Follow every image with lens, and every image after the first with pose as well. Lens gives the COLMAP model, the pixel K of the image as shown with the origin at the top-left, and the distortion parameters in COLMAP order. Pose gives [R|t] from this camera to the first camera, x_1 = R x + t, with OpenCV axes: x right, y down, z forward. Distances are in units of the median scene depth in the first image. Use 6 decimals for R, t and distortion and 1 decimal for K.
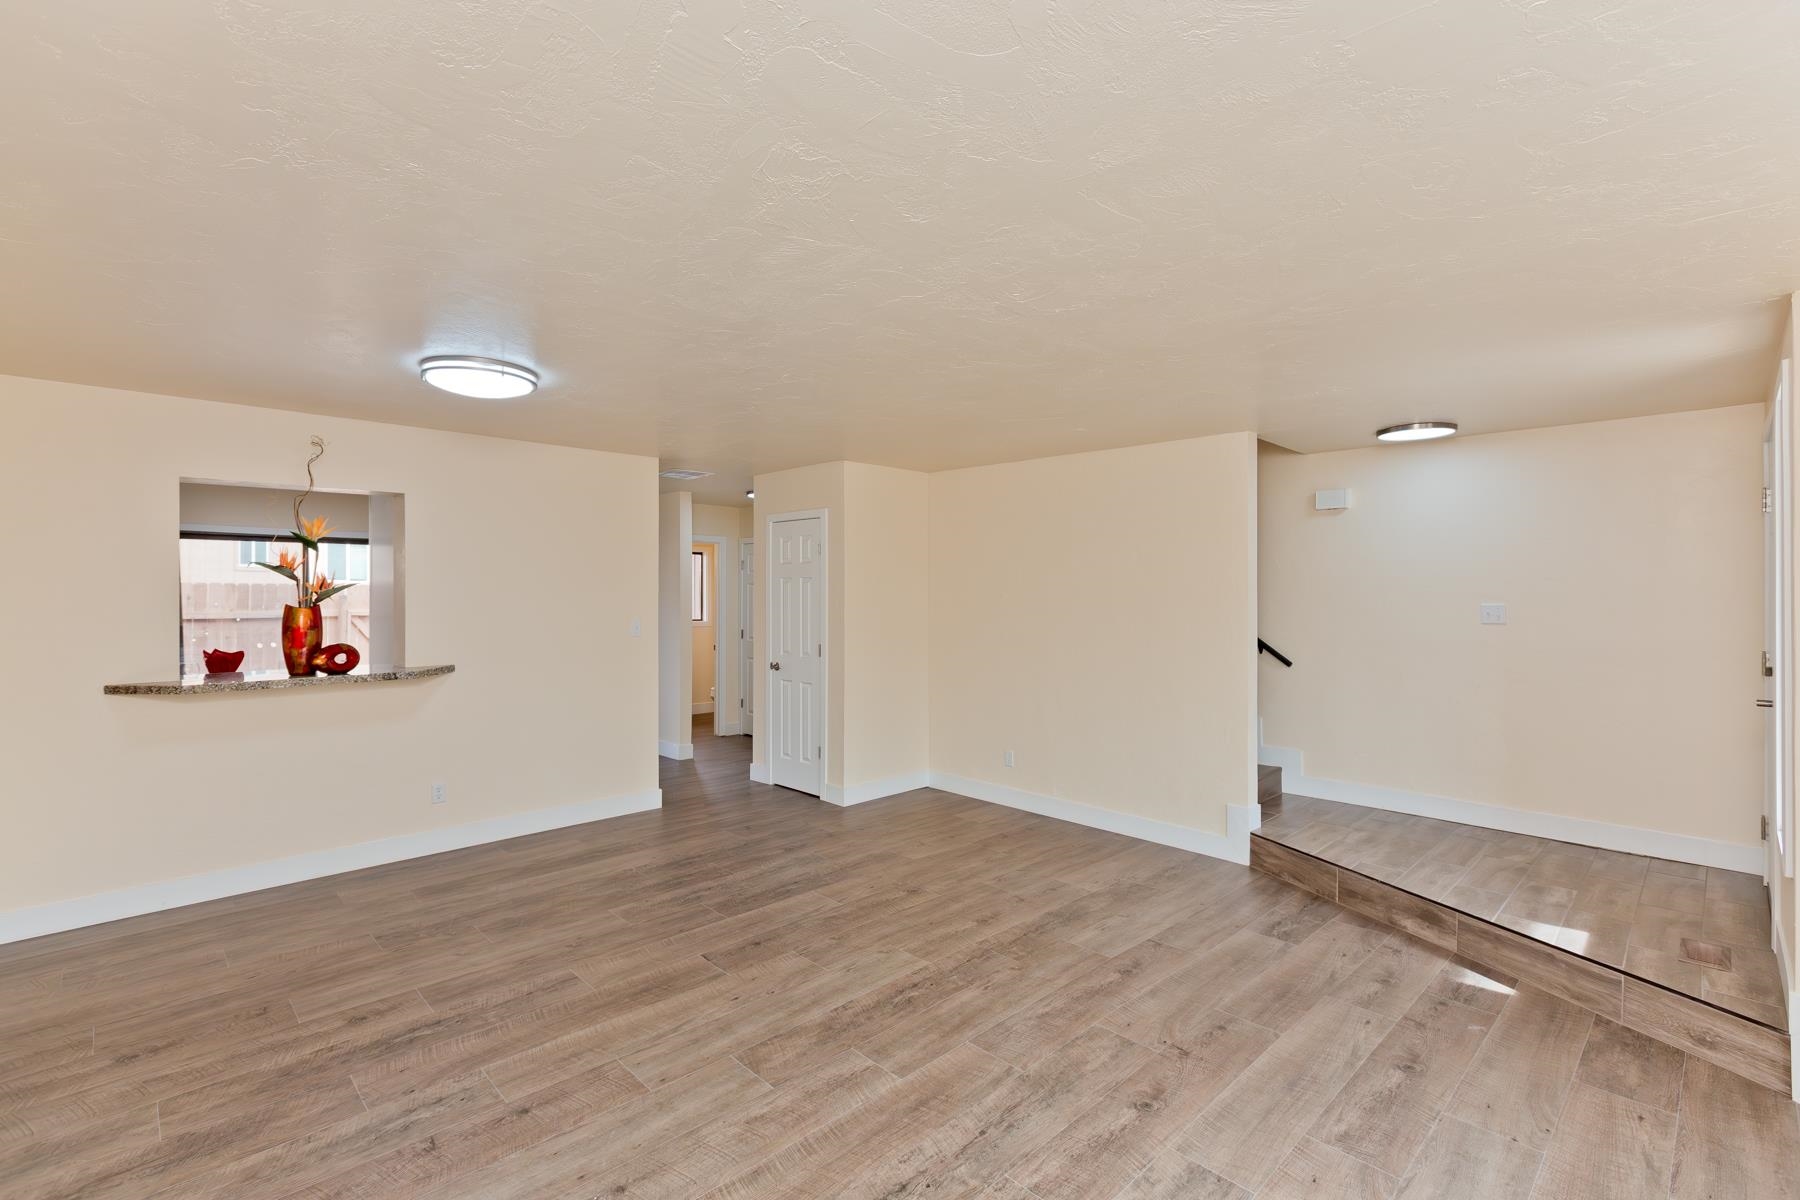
lens RADIAL K [[817.5, 0, 896.8], [0, 817.5, 591.0], [0, 0, 1]] dist [0.003433, 0.000185]
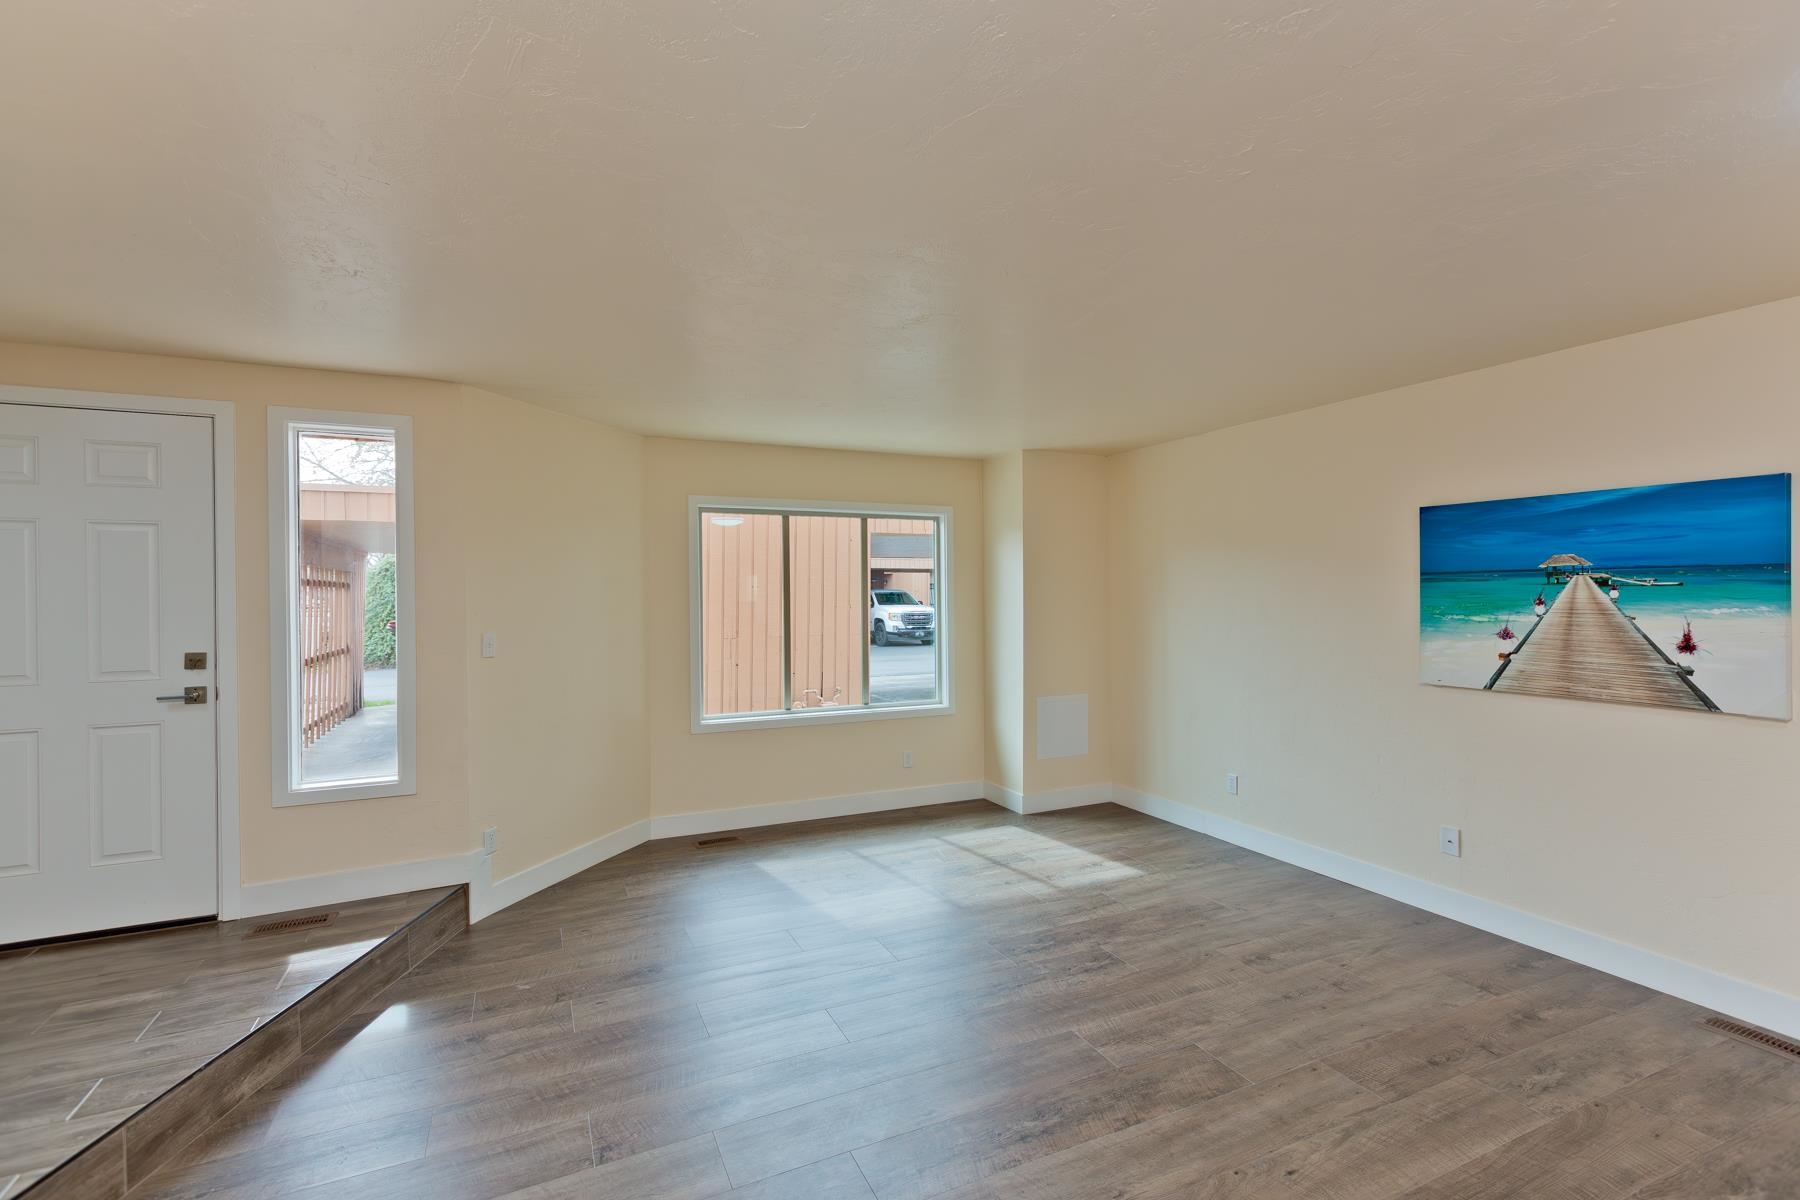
lens RADIAL K [[817.5, 0, 896.8], [0, 817.5, 591.0], [0, 0, 1]] dist [0.003433, 0.000185]
pose [[-0.944465, 0.001065, 0.328610, -0.123492], [0.002877, 0.999983, 0.005026, 0.004791], [-0.328599, 0.005692, -0.944452, 1.954456]]
